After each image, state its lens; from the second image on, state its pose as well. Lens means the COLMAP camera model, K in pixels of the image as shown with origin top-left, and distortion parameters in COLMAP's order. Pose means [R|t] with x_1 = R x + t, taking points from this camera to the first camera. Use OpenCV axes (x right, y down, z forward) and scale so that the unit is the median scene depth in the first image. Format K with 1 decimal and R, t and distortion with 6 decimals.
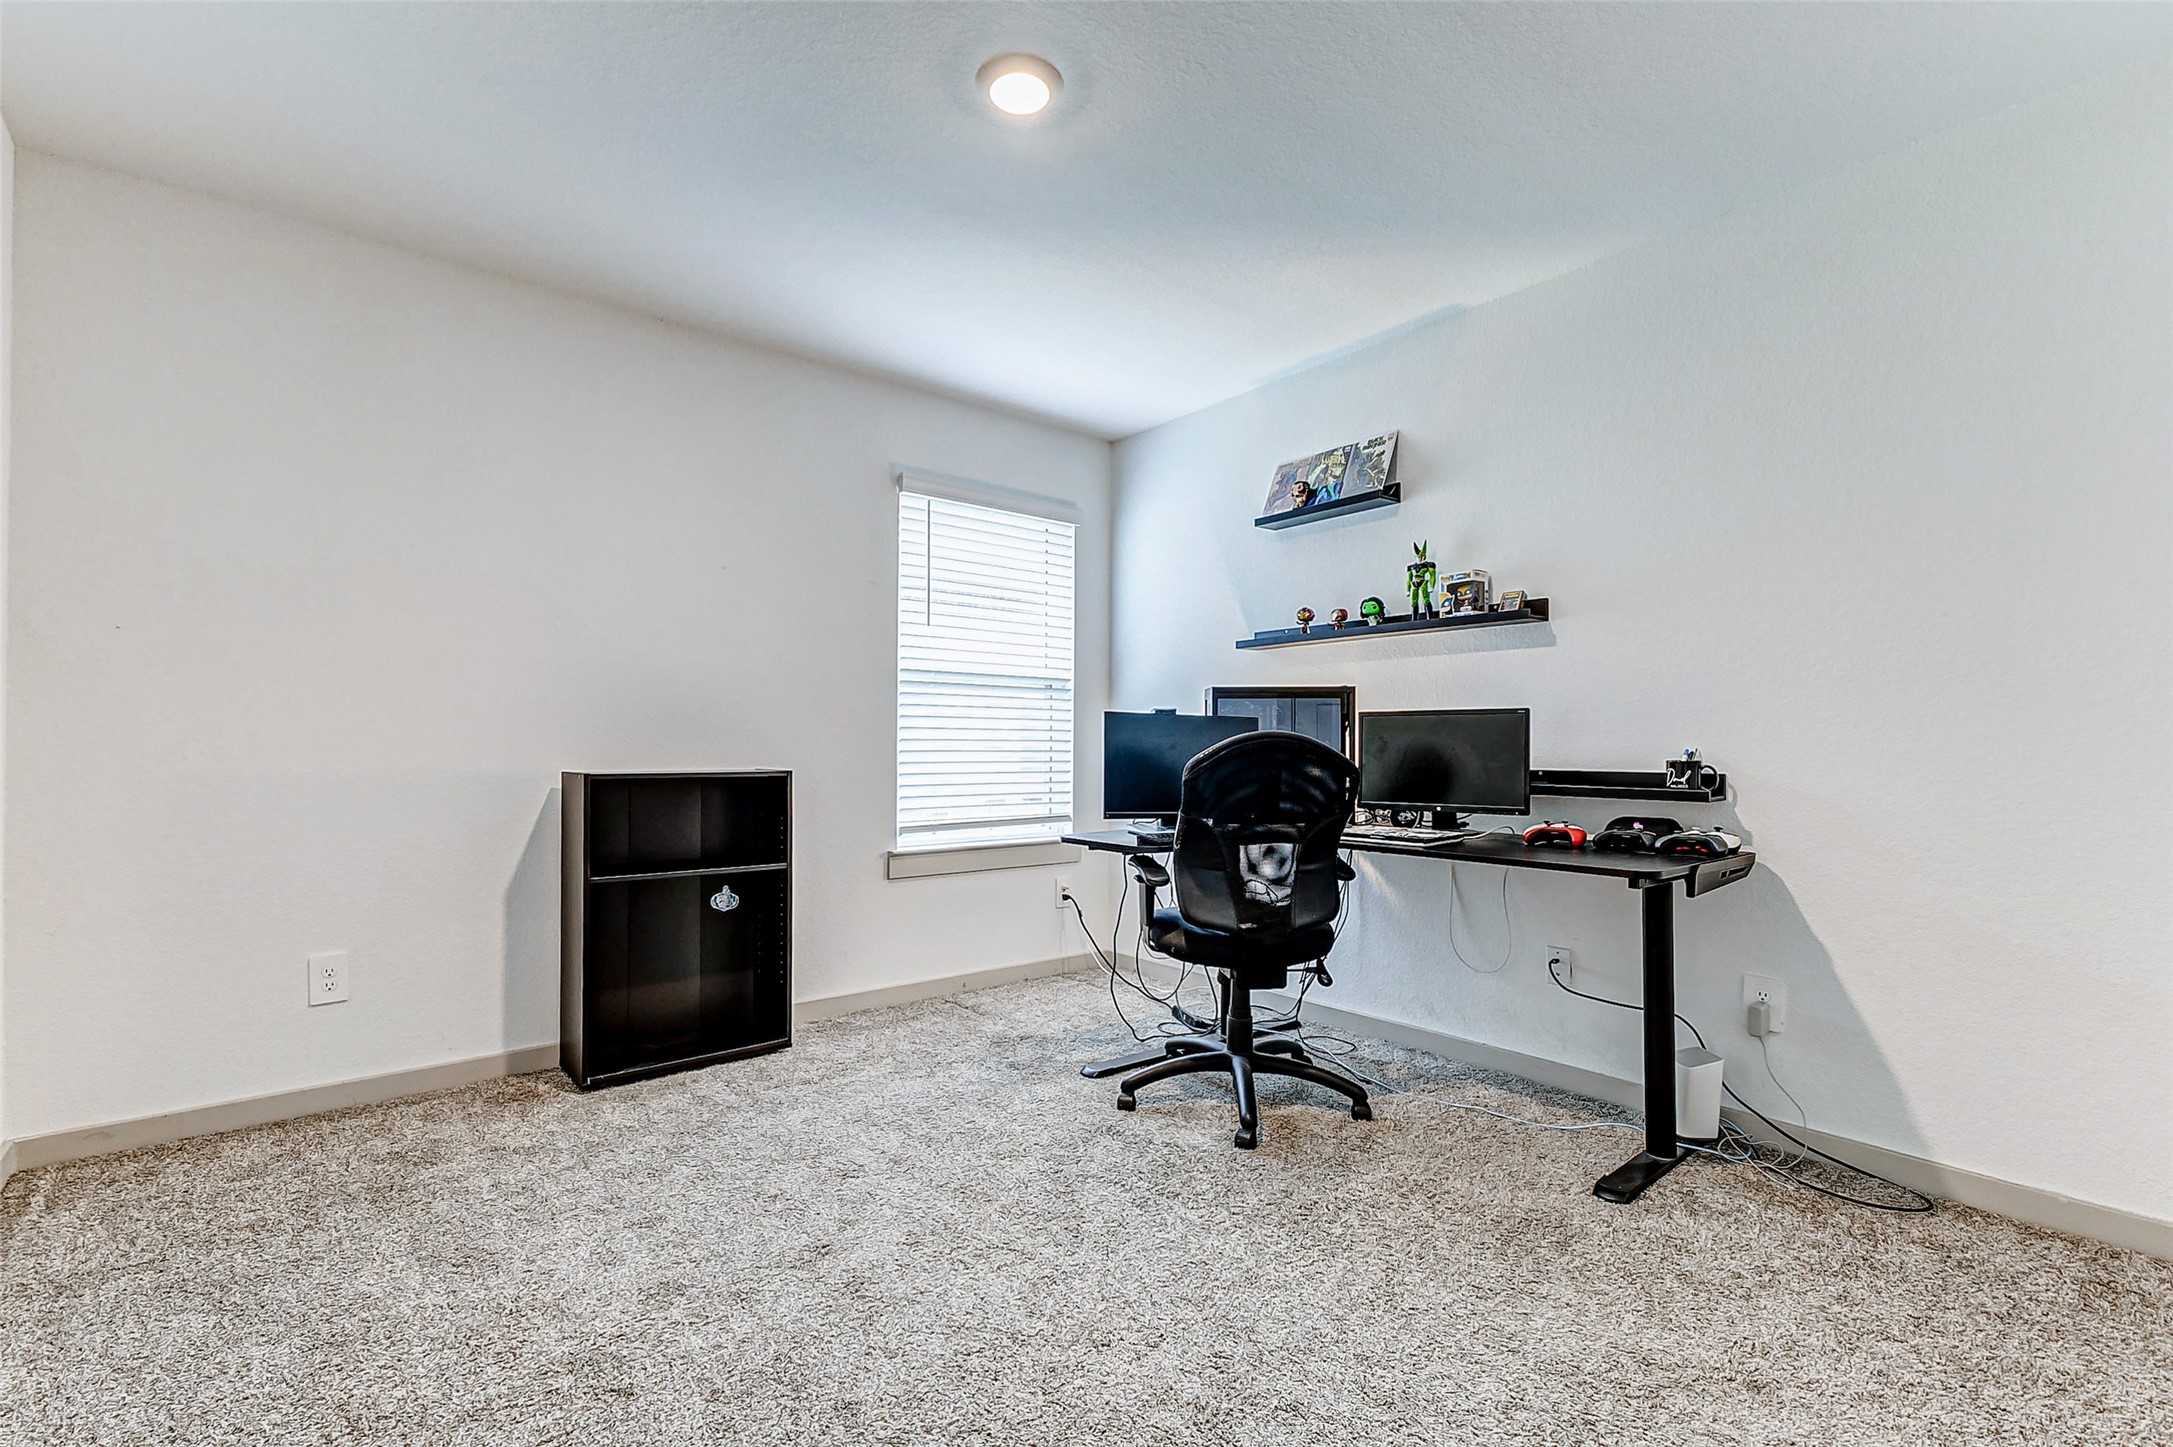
lens RADIAL K [[956.9, 0, 1078.7], [0, 956.9, 759.7], [0, 0, 1]] dist [-0.000605, -0.000194]
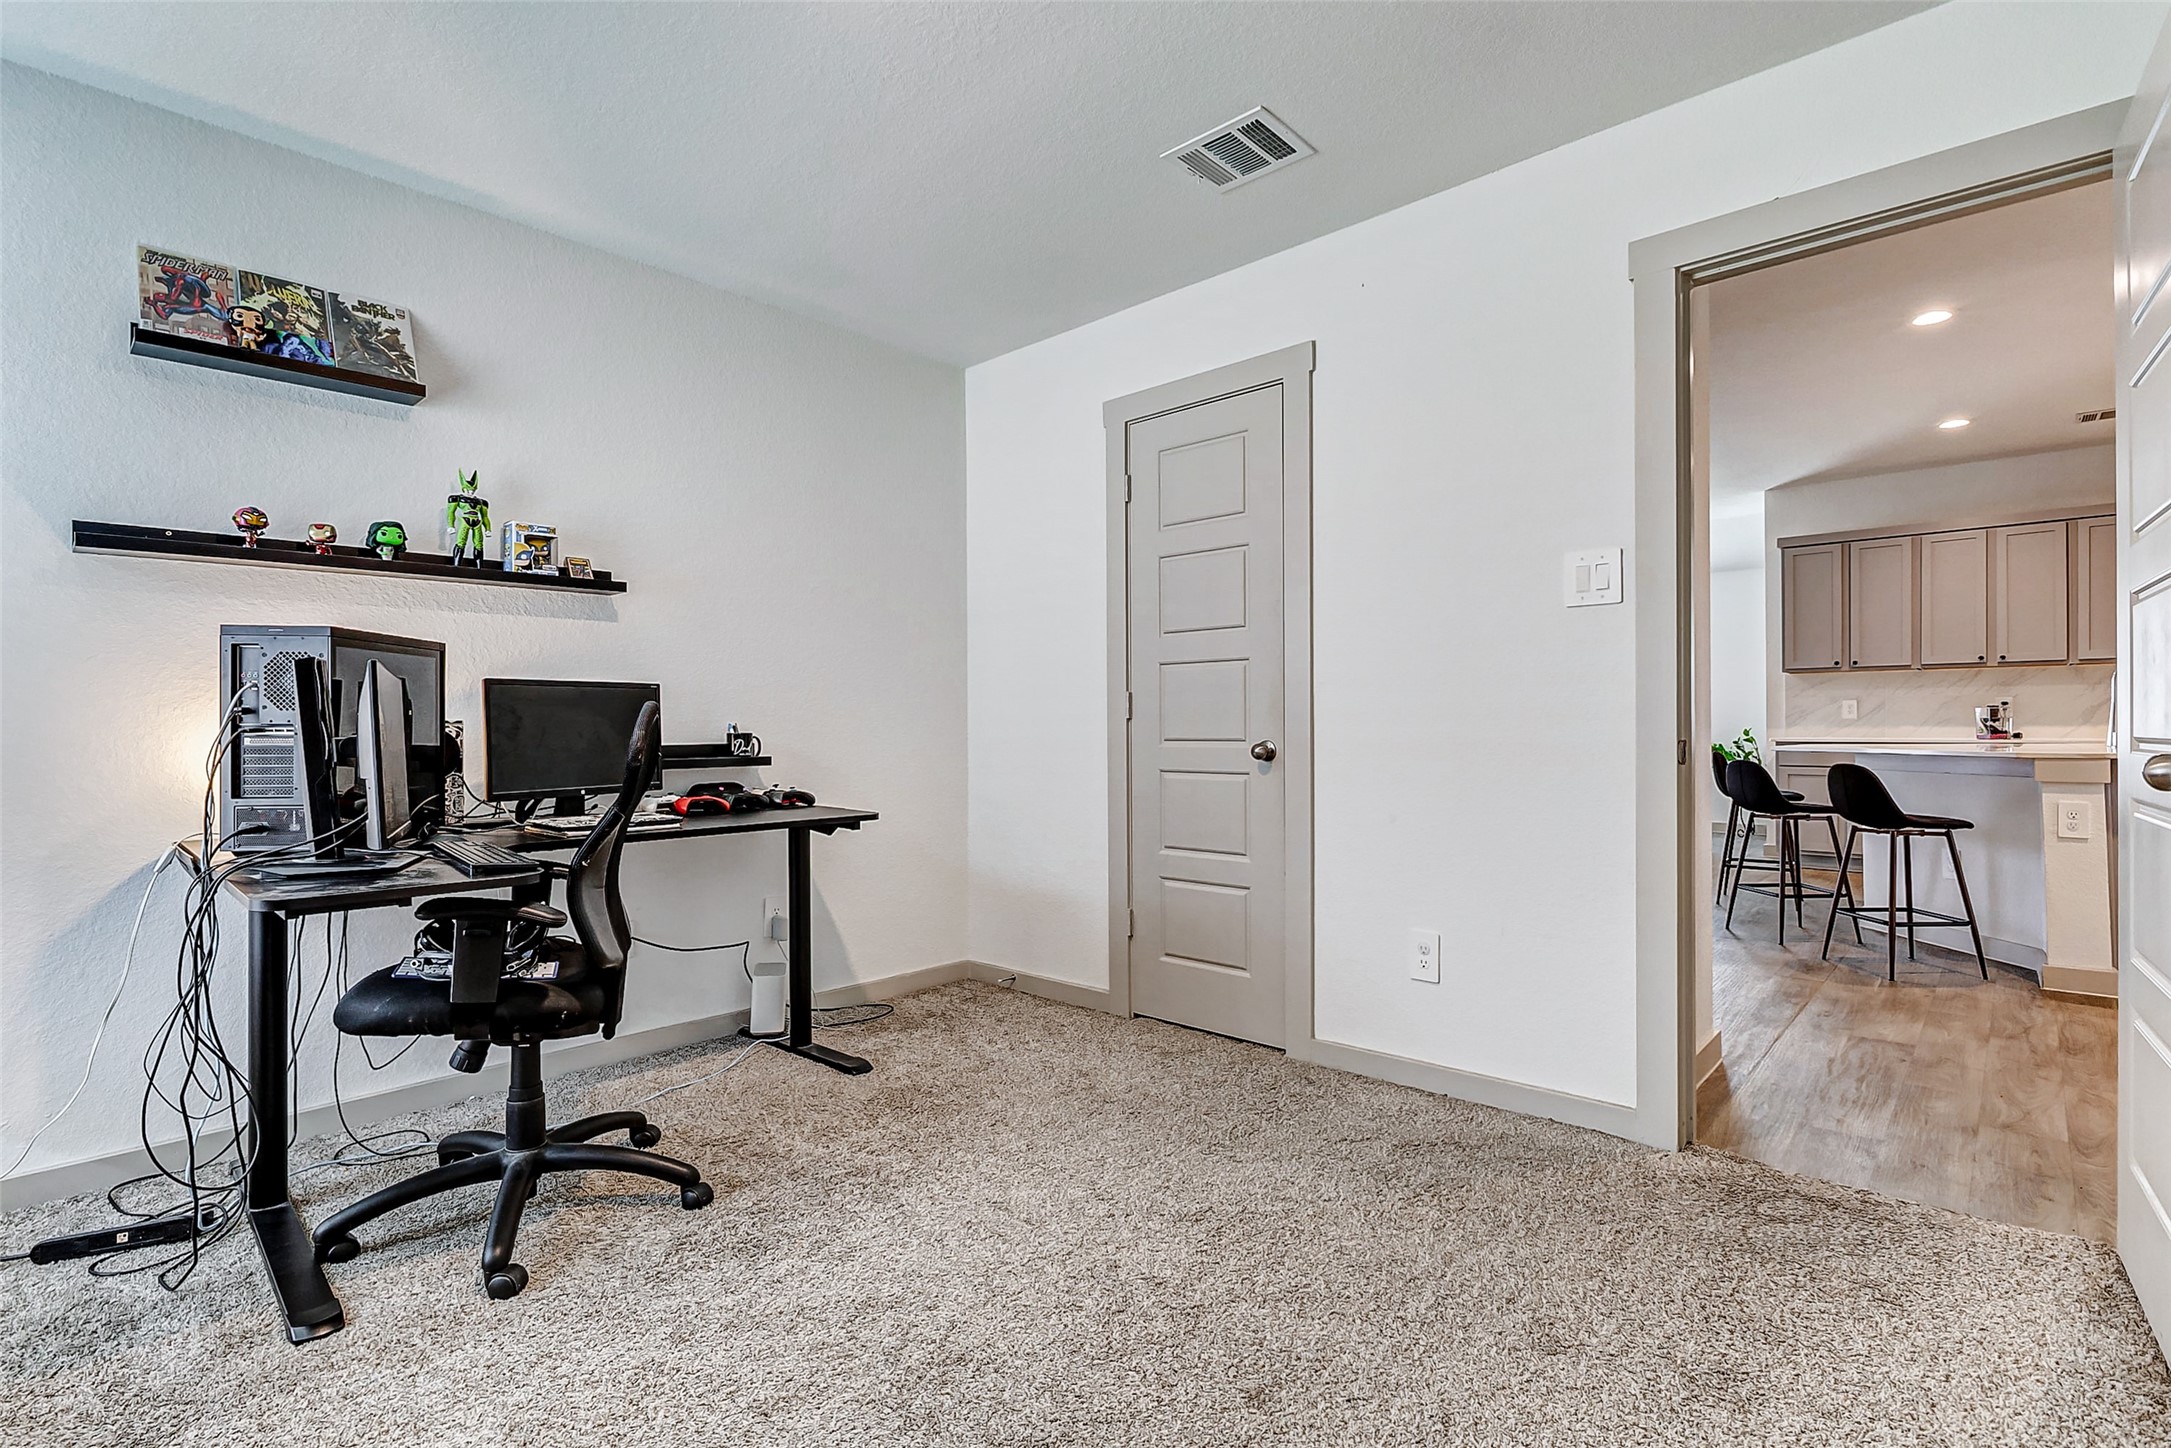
lens RADIAL K [[1031.3, 0, 1085.5], [0, 1031.3, 724.0], [0, 0, 1]] dist [0.000553, 0.000117]
pose [[-0.146591, -0.006035, 0.989179, -0.624398], [0.018258, 0.999795, 0.008805, -0.011567], [-0.989029, 0.019351, -0.146451, 0.652541]]
